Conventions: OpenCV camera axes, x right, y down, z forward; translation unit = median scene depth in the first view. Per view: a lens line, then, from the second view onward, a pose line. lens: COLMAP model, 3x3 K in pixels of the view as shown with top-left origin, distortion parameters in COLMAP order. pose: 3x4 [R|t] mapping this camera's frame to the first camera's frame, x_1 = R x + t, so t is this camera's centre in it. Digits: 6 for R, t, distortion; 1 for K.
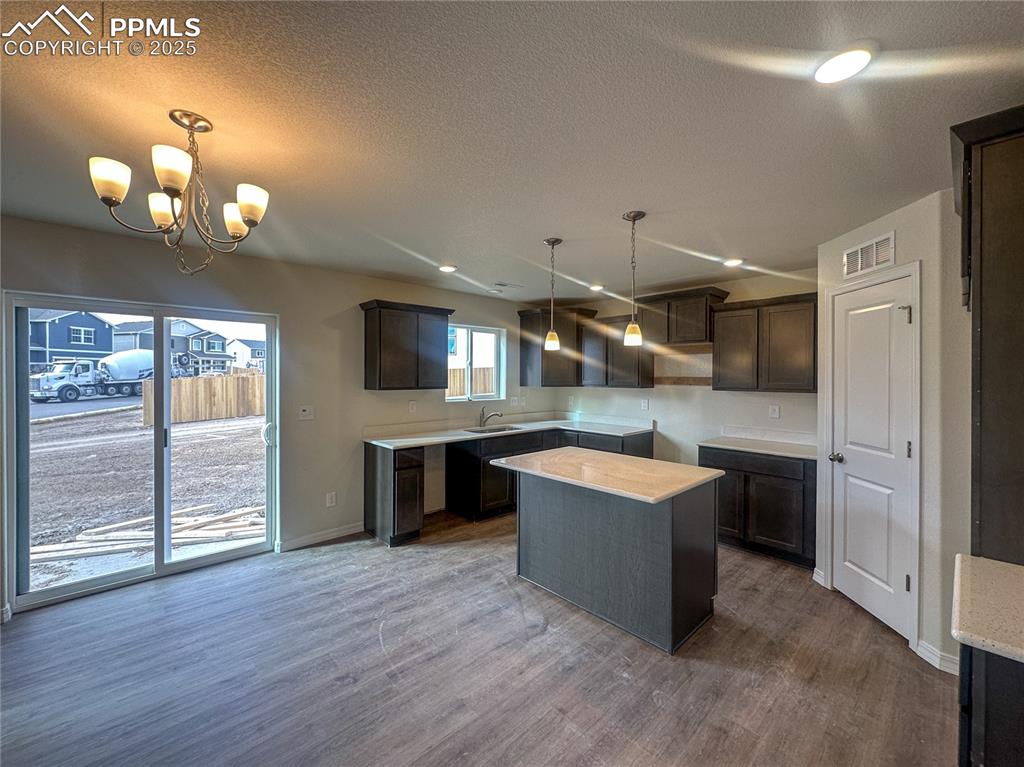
lens RADIAL K [[419.1, 0, 512.2], [0, 419.1, 382.3], [0, 0, 1]] dist [0.001981, 0.000114]
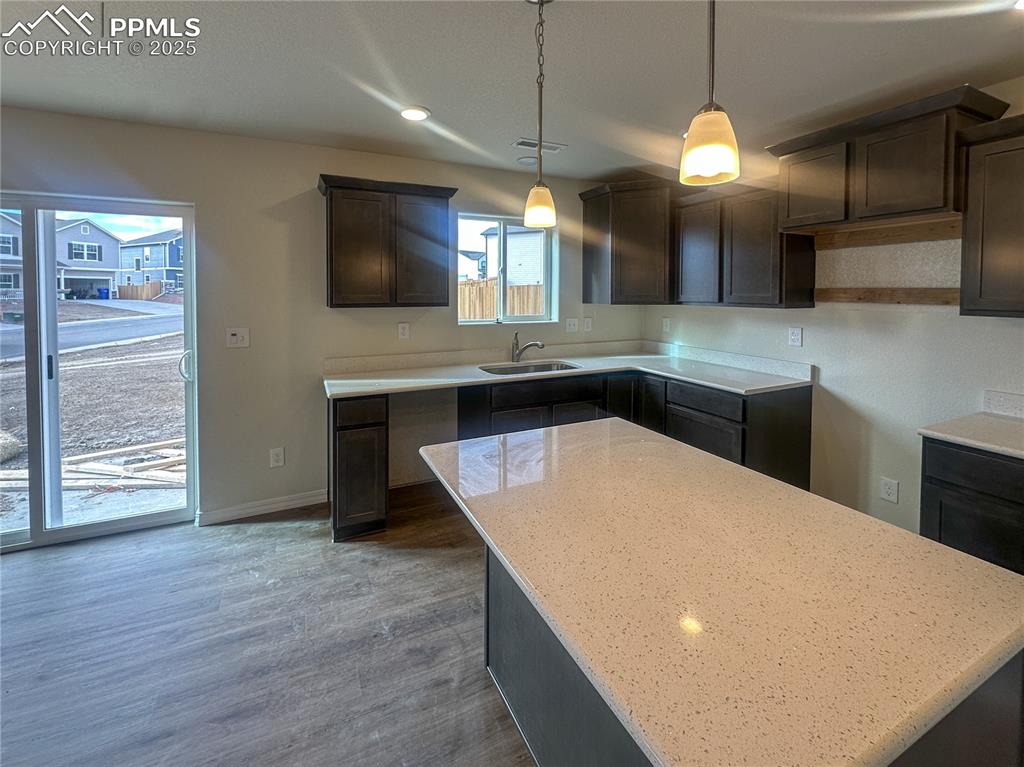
lens RADIAL K [[419.1, 0, 498.3], [0, 419.1, 303.9], [0, 0, 1]] dist [0.001981, 0.000114]
pose [[0.942996, 0.008652, -0.332691, 0.158411], [-0.004183, 0.999891, 0.014146, 0.002114], [0.332777, -0.011948, 0.942930, 0.415673]]
